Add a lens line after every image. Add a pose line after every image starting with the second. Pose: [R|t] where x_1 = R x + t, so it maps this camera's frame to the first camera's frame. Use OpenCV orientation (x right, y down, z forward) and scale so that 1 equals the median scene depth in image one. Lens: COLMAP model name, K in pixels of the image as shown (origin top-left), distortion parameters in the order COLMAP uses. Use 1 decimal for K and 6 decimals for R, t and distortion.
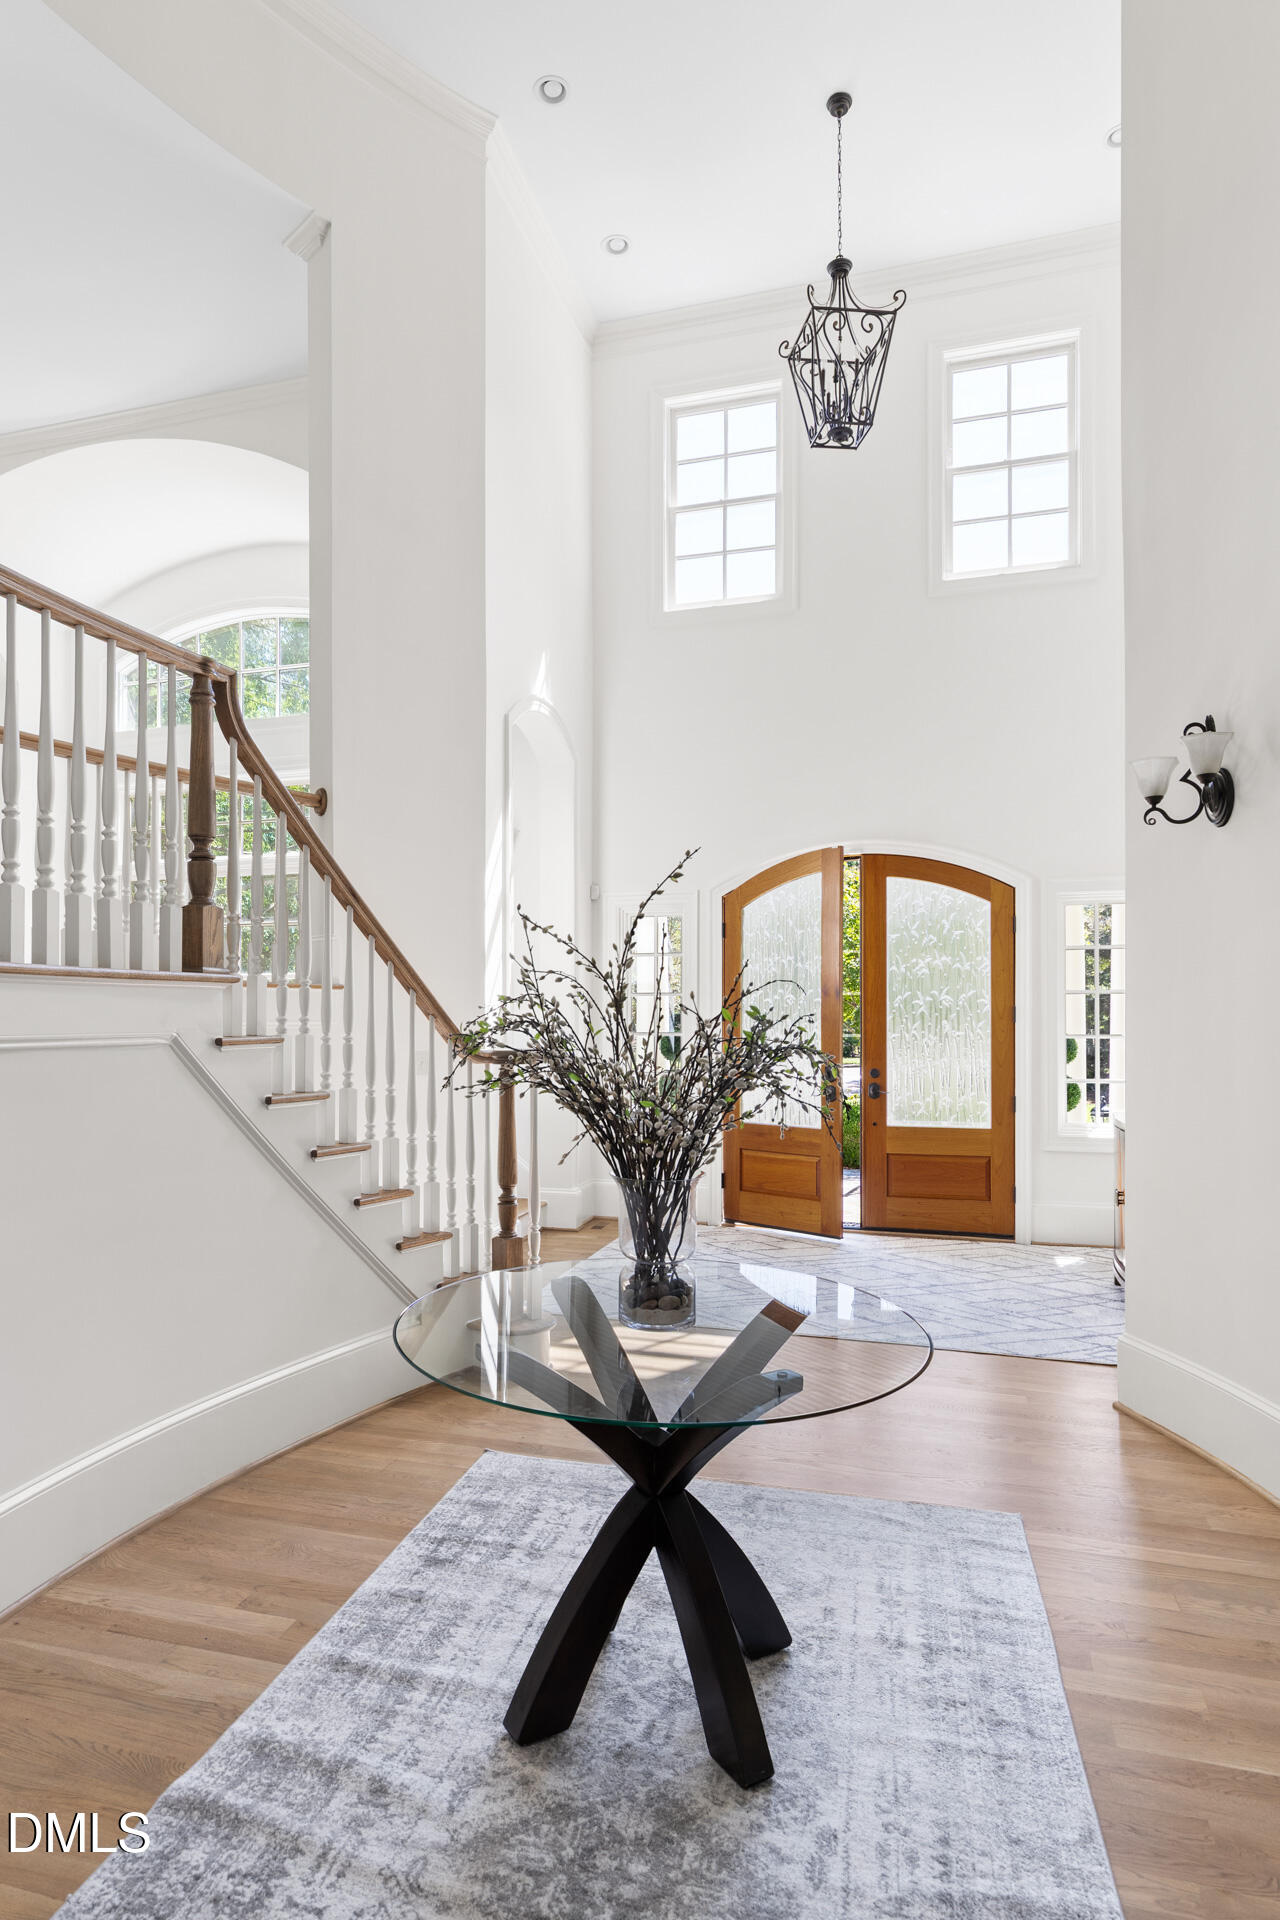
lens RADIAL K [[1021.0, 0, 640.0], [0, 1021.0, 960.0], [0, 0, 1]] dist [0.001353, -0.000196]
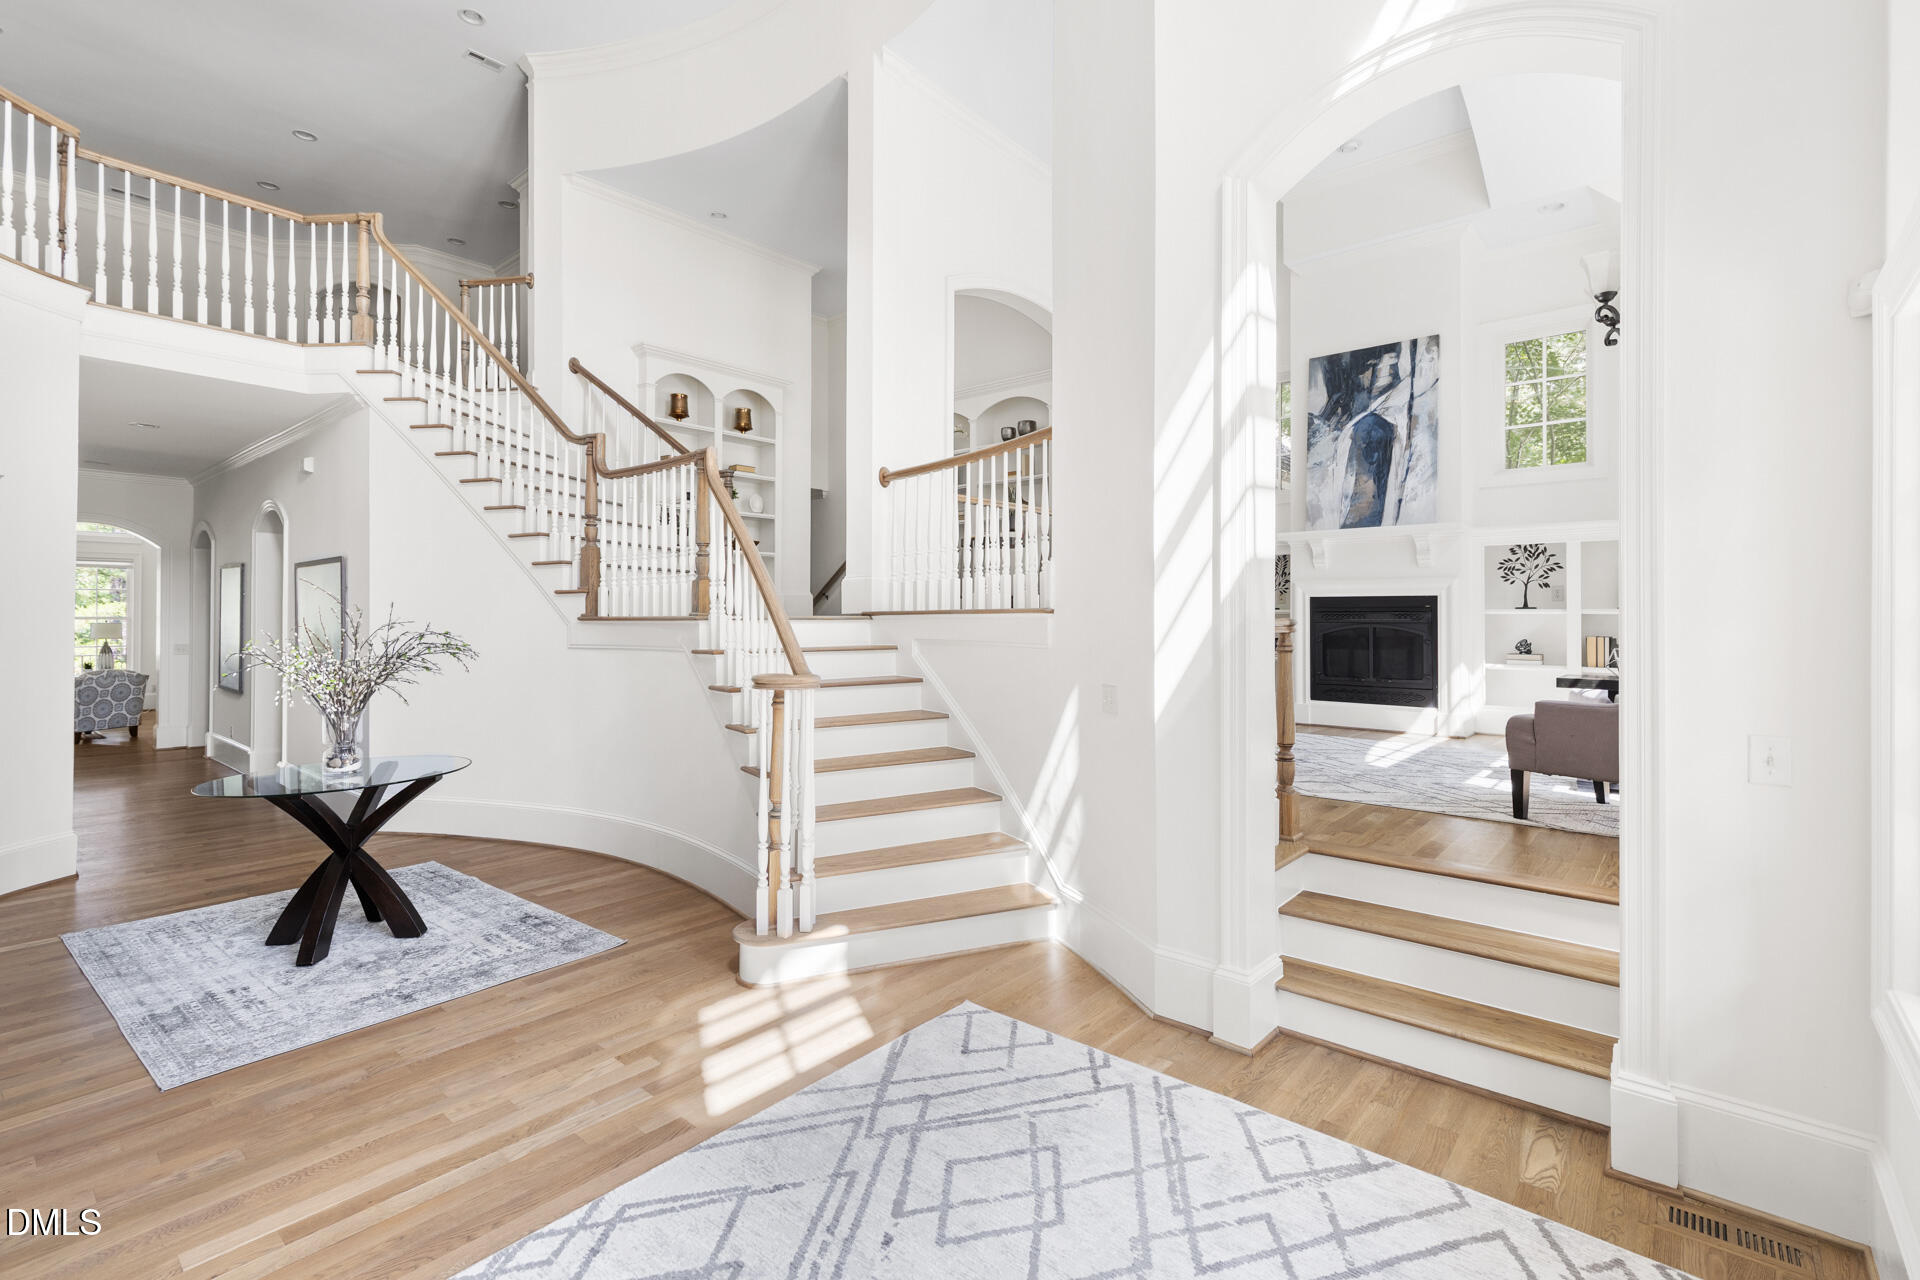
lens RADIAL K [[876.4, 0, 960.7], [0, 876.4, 621.3], [0, 0, 1]] dist [0.004162, -0.000054]
pose [[-0.402936, 0.001163, -0.915228, 0.946748], [0.050250, 0.998519, -0.020854, 0.090486], [0.913848, -0.054393, -0.402397, 2.317993]]
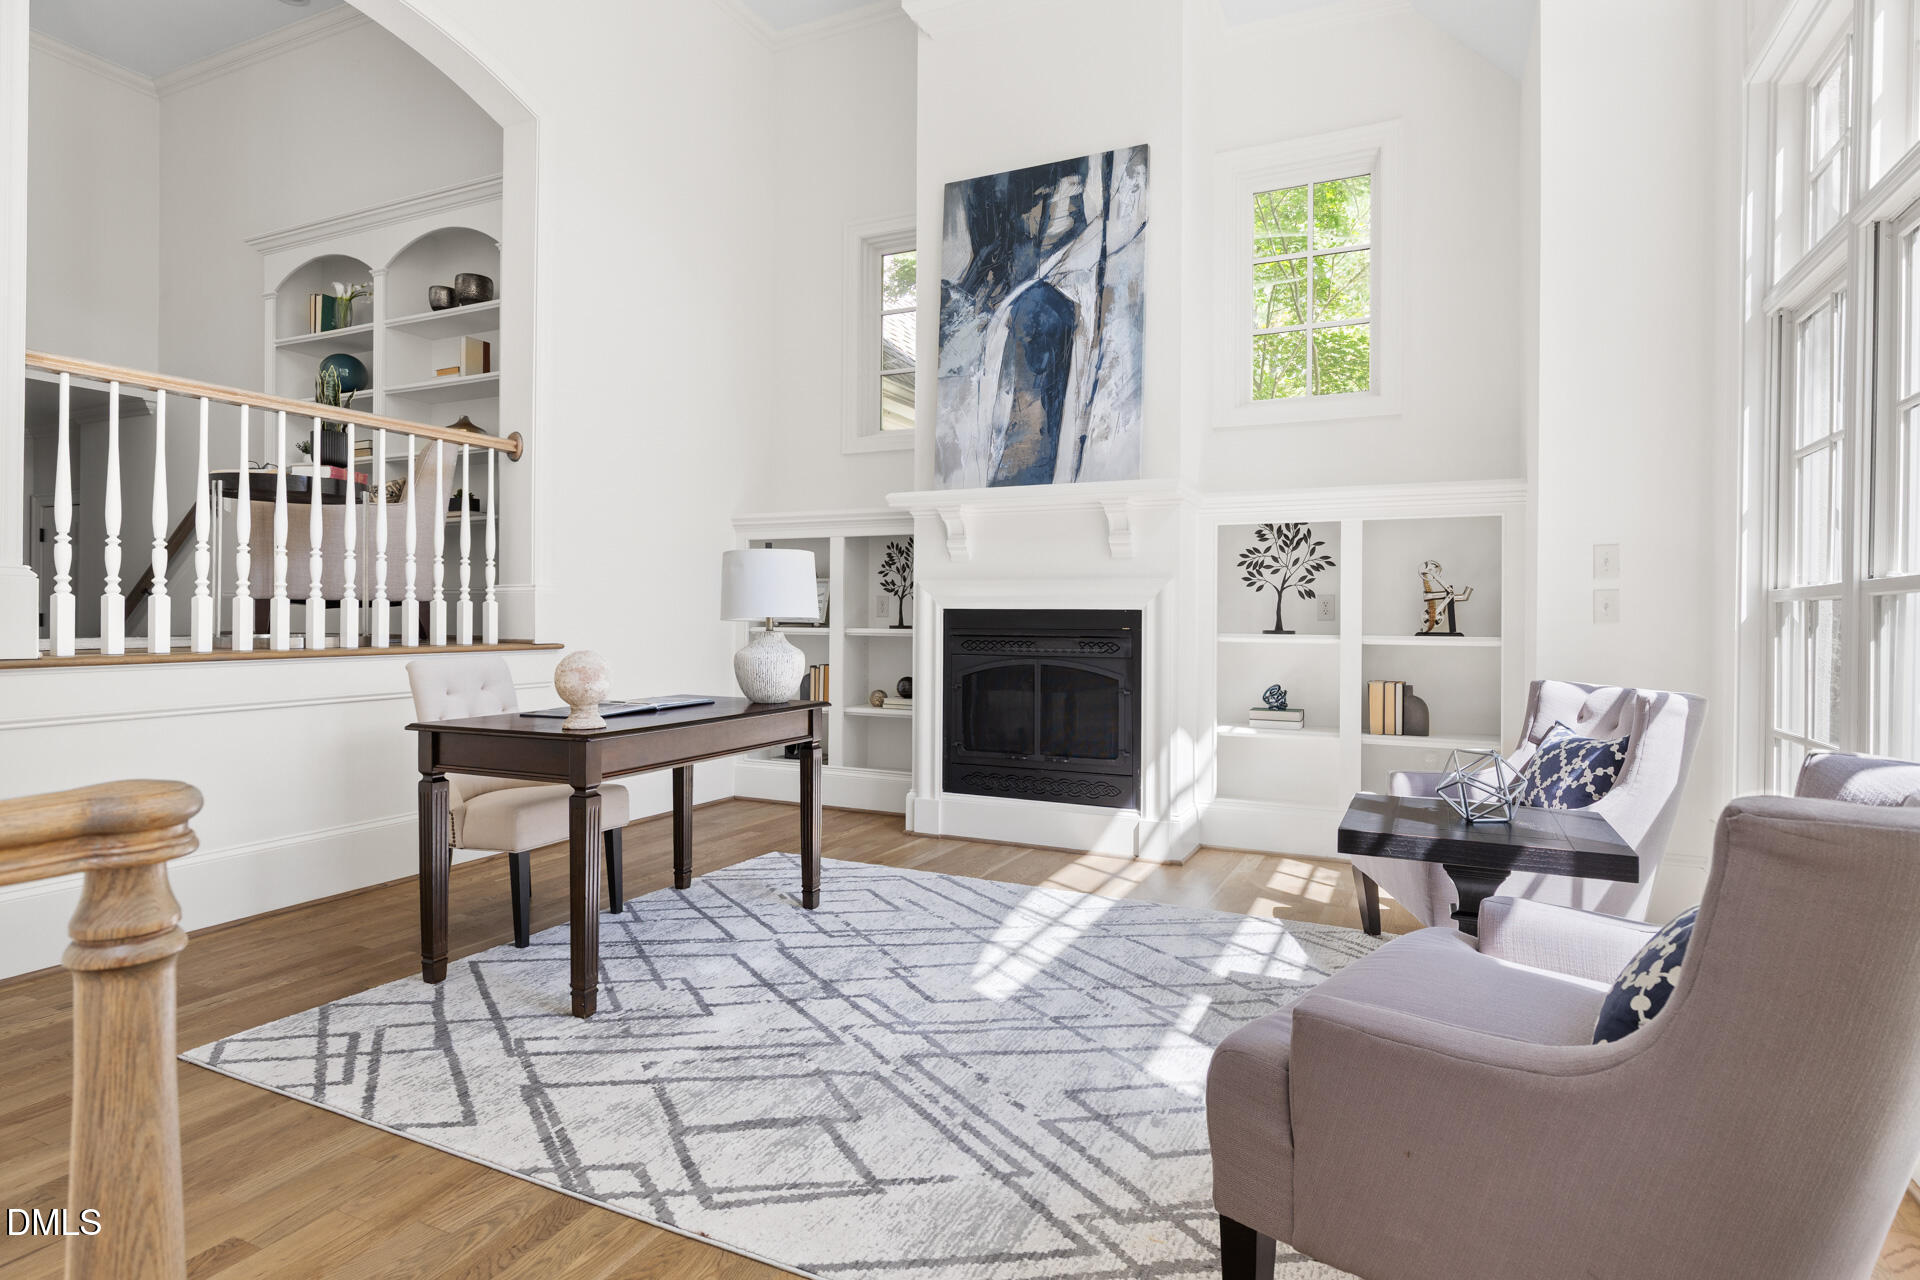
lens RADIAL K [[1021.0, 0, 959.0], [0, 1021.0, 634.3], [0, 0, 1]] dist [0.001353, -0.000196]
pose [[-0.149266, 0.012558, -0.988717, -0.303489], [0.047516, 0.998855, 0.005513, 0.047150], [0.987655, -0.046157, -0.149691, 2.525017]]
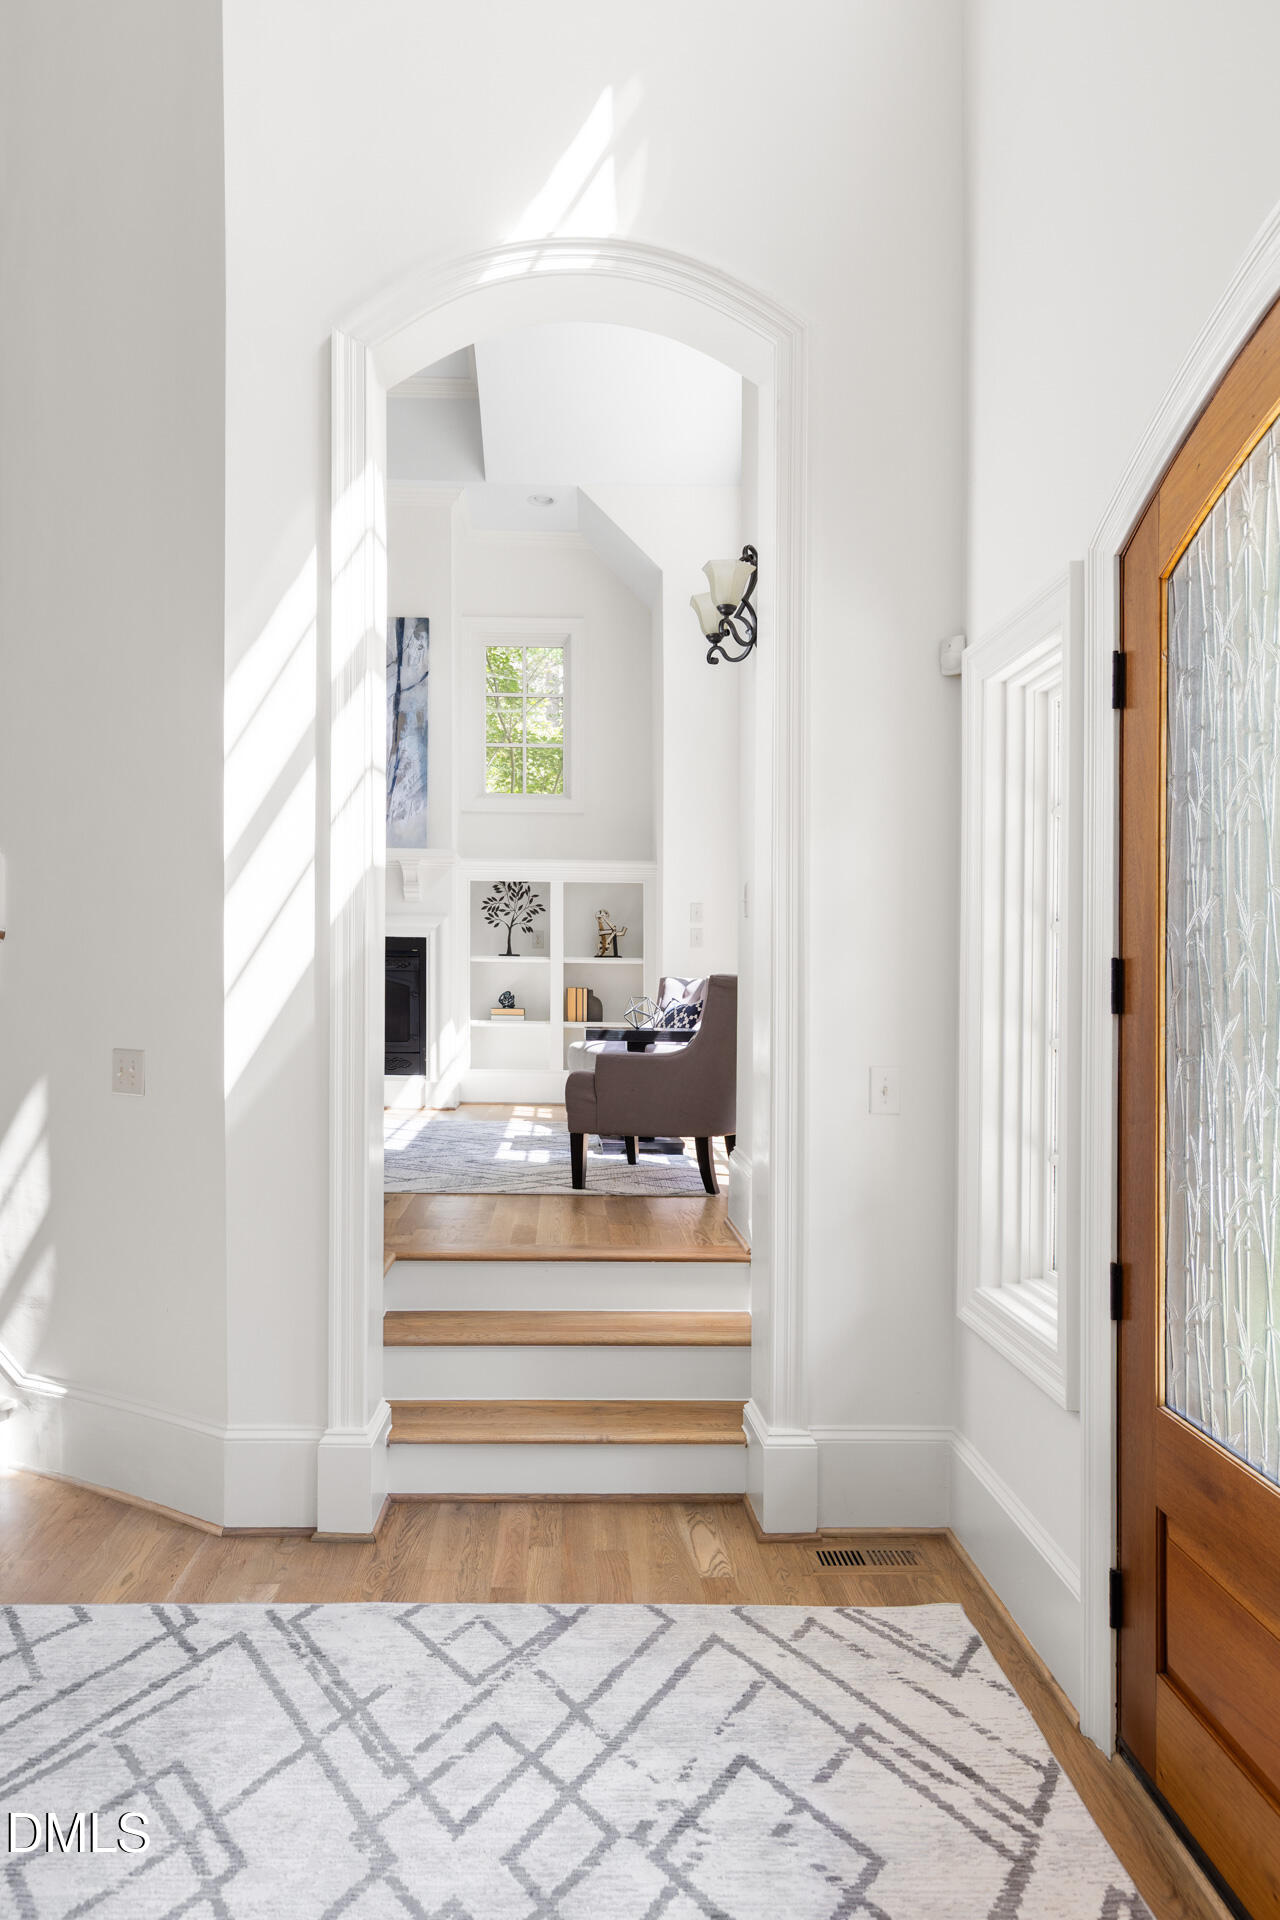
lens RADIAL K [[1211.9, 0, 596.8], [0, 1211.9, 985.9], [0, 0, 1]] dist [0.003977, -0.000348]
pose [[0.309045, 0.006879, -0.951023, 0.916486], [0.043125, 0.998844, 0.021239, 0.103864], [0.950069, -0.047576, 0.308391, 2.044448]]
